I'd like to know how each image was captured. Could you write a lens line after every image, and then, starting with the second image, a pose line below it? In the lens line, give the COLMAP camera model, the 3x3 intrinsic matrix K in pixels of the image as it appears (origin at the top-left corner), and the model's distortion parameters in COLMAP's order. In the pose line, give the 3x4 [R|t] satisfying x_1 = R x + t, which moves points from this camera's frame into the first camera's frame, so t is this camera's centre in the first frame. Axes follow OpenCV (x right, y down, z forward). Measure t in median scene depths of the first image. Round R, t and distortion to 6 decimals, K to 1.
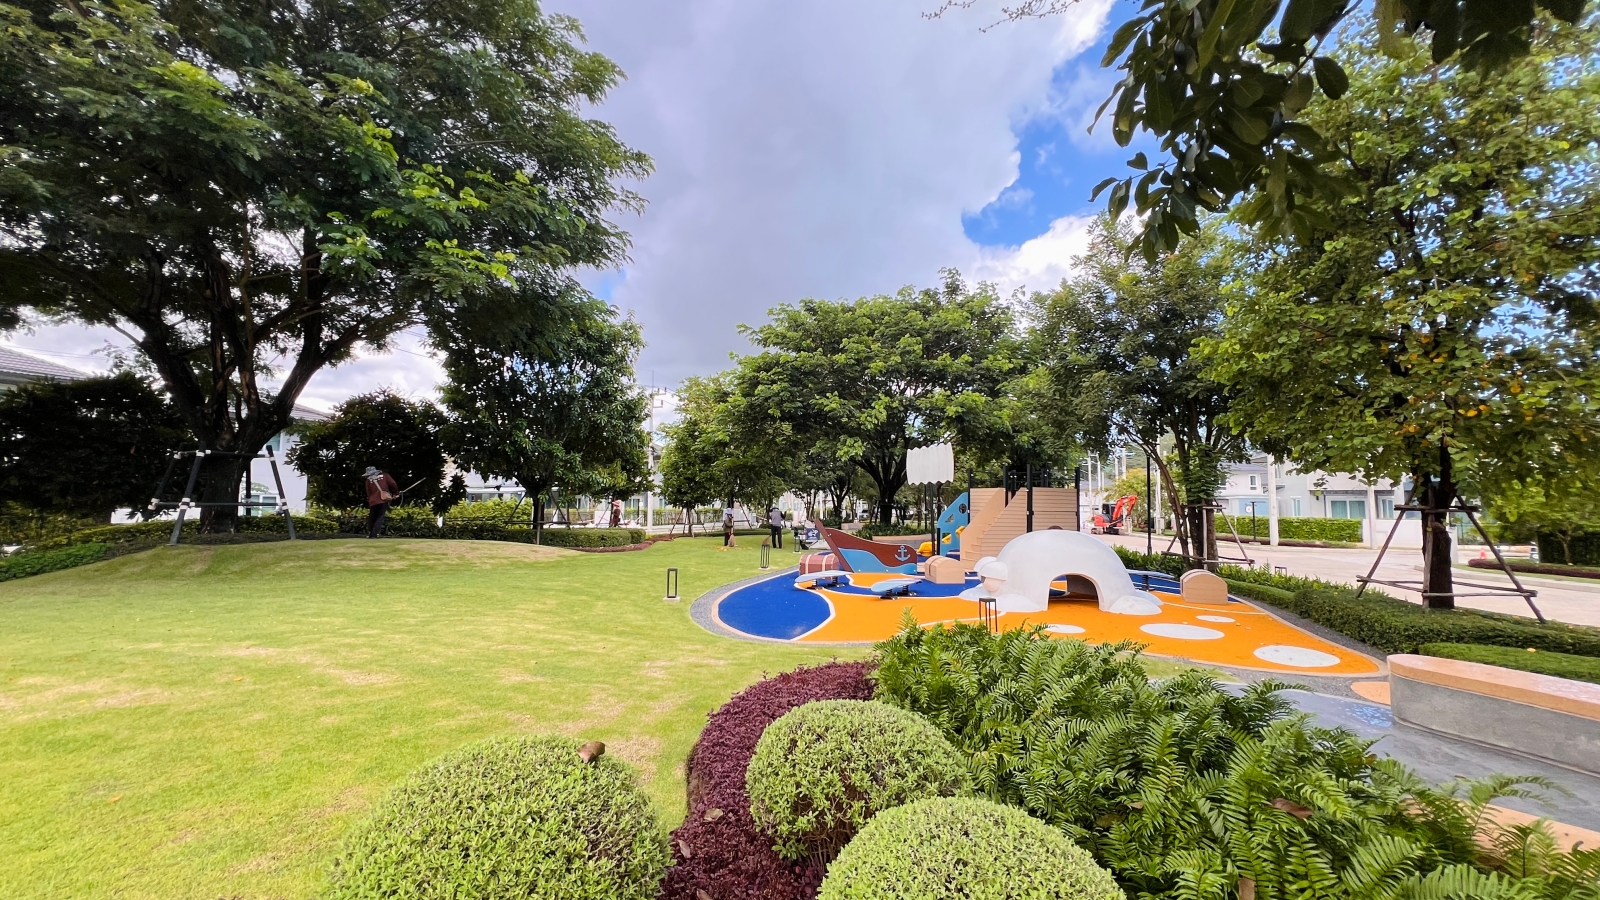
lens RADIAL K [[657.8, 0, 801.5], [0, 657.8, 452.7], [0, 0, 1]] dist [0.002940, 0.000128]
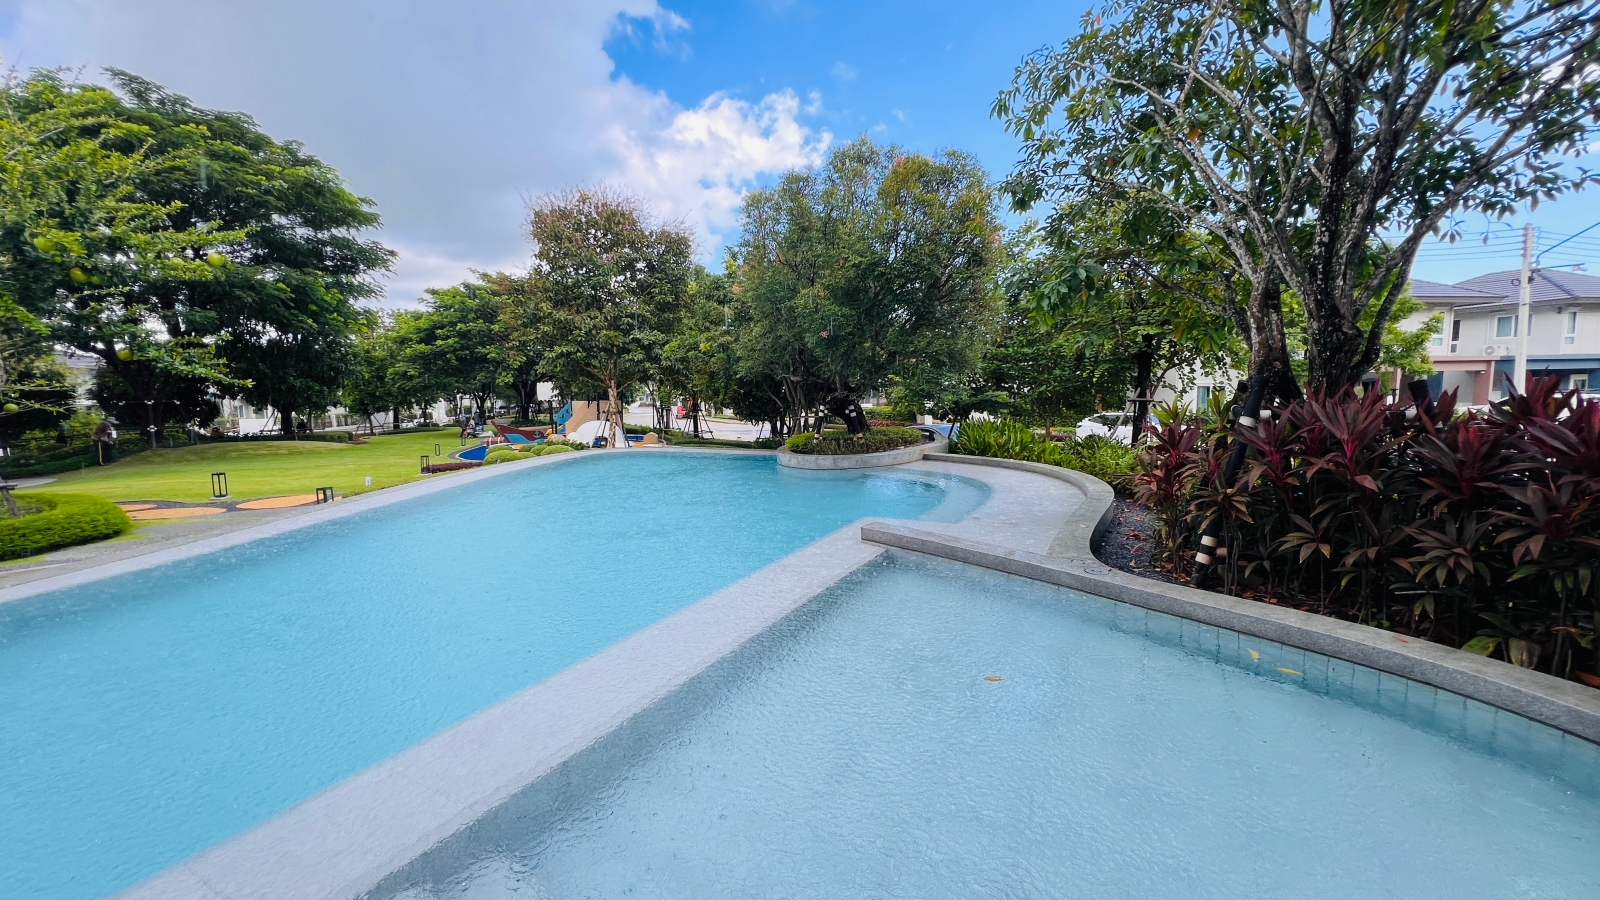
lens RADIAL K [[657.8, 0, 805.3], [0, 657.8, 441.9], [0, 0, 1]] dist [0.002940, 0.000128]
pose [[0.858169, -0.069868, 0.508590, -0.142407], [-0.008749, 0.988561, 0.150568, -0.114127], [-0.513292, -0.133663, 0.847741, -0.958614]]
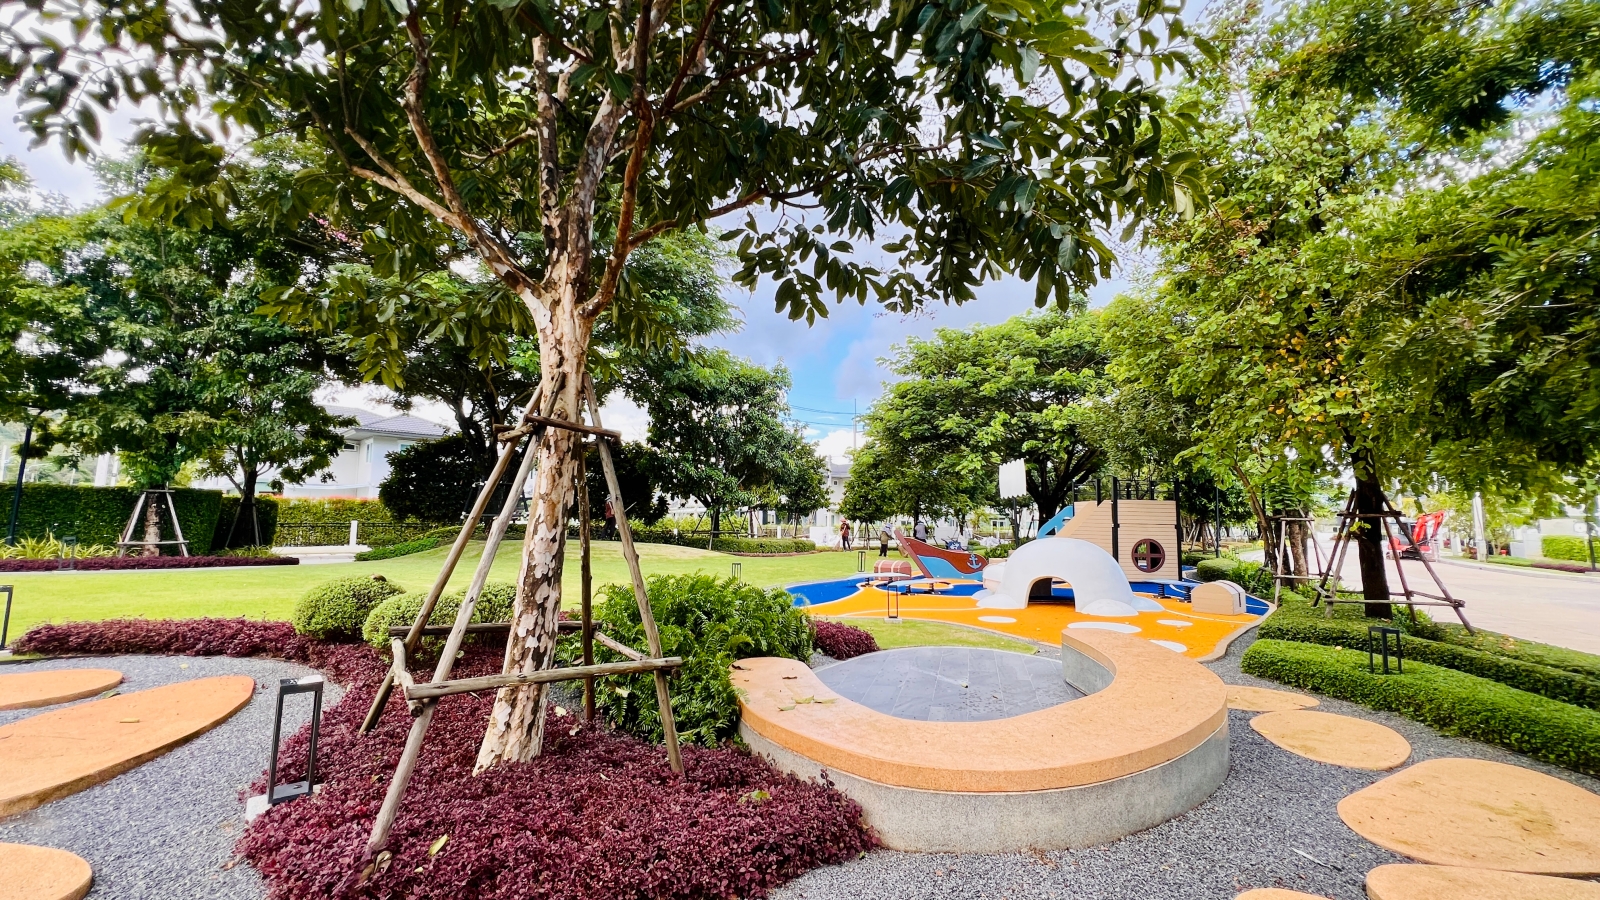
lens RADIAL K [[657.8, 0, 796.6], [0, 657.8, 444.3], [0, 0, 1]] dist [0.002940, 0.000128]
pose [[0.915717, -0.045826, -0.399202, 0.246527], [0.028634, 0.998392, -0.048926, 0.003584], [0.400803, 0.033372, 0.915556, -0.089258]]
